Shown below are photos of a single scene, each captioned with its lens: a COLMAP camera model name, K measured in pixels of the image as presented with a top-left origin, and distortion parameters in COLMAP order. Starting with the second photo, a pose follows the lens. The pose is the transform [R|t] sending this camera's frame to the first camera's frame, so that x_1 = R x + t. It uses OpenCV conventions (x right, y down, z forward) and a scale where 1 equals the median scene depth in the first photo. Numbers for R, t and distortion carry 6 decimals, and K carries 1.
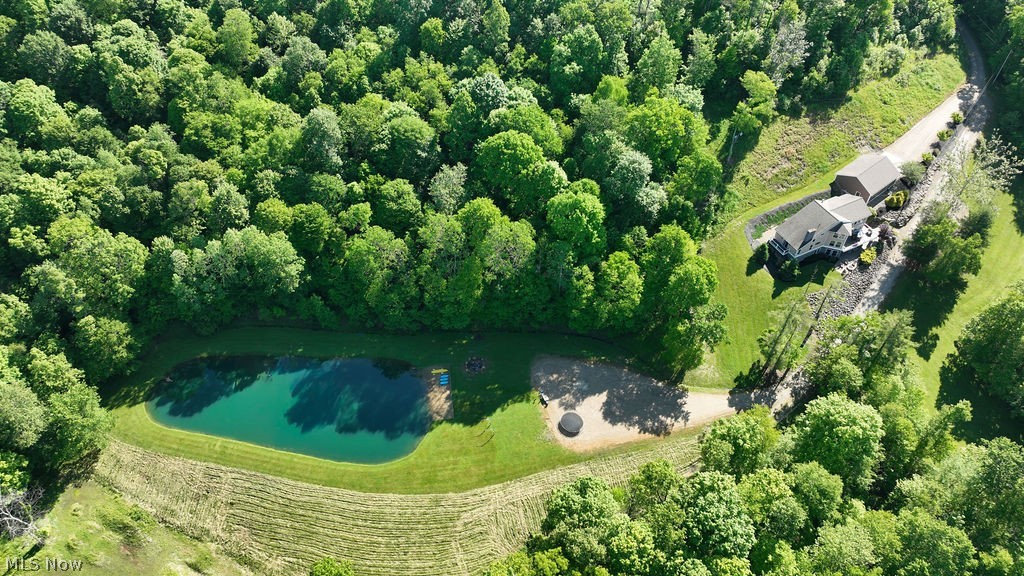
lens RADIAL K [[719.0, 0, 511.1], [0, 719.0, 288.8], [0, 0, 1]] dist [0.002155, -0.001454]
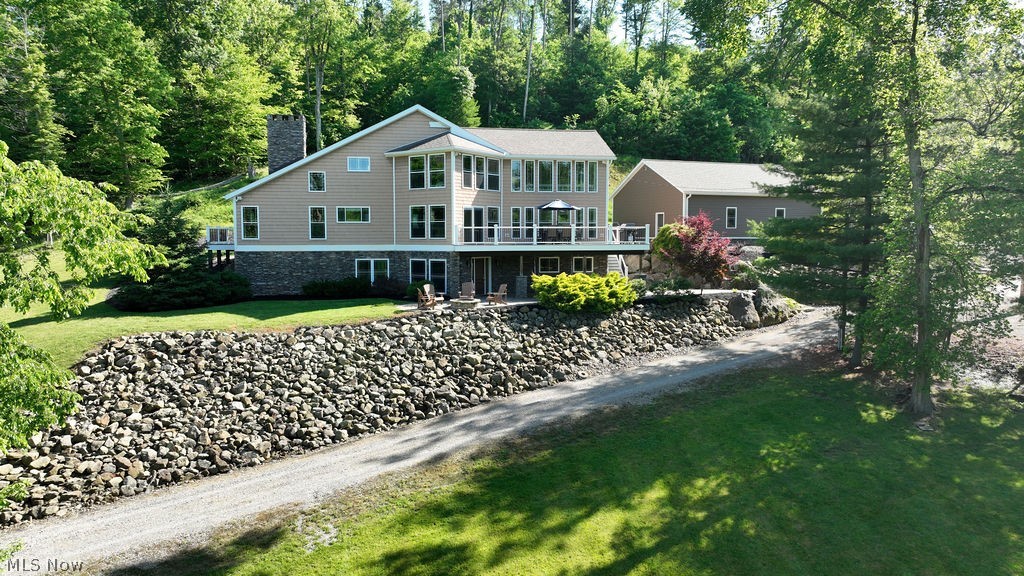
lens RADIAL K [[719.0, 0, 511.9], [0, 719.0, 288.7], [0, 0, 1]] dist [0.002155, -0.001454]
pose [[0.958350, 0.026998, -0.284317, 0.539825], [-0.216069, 0.719544, -0.659978, 0.098213], [0.186761, 0.693922, 0.695408, 0.855943]]
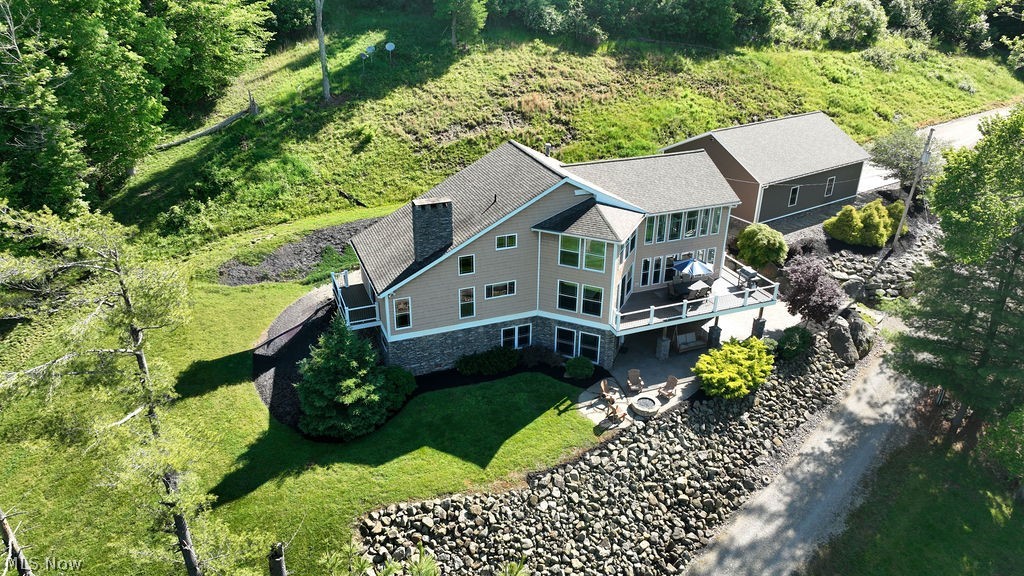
lens RADIAL K [[719.0, 0, 510.9], [0, 719.0, 288.1], [0, 0, 1]] dist [0.002155, -0.001454]
pose [[0.995496, 0.052426, -0.078984, 0.444756], [-0.078414, 0.923589, -0.375280, 0.023356], [0.053274, 0.379784, 0.923540, 0.779202]]
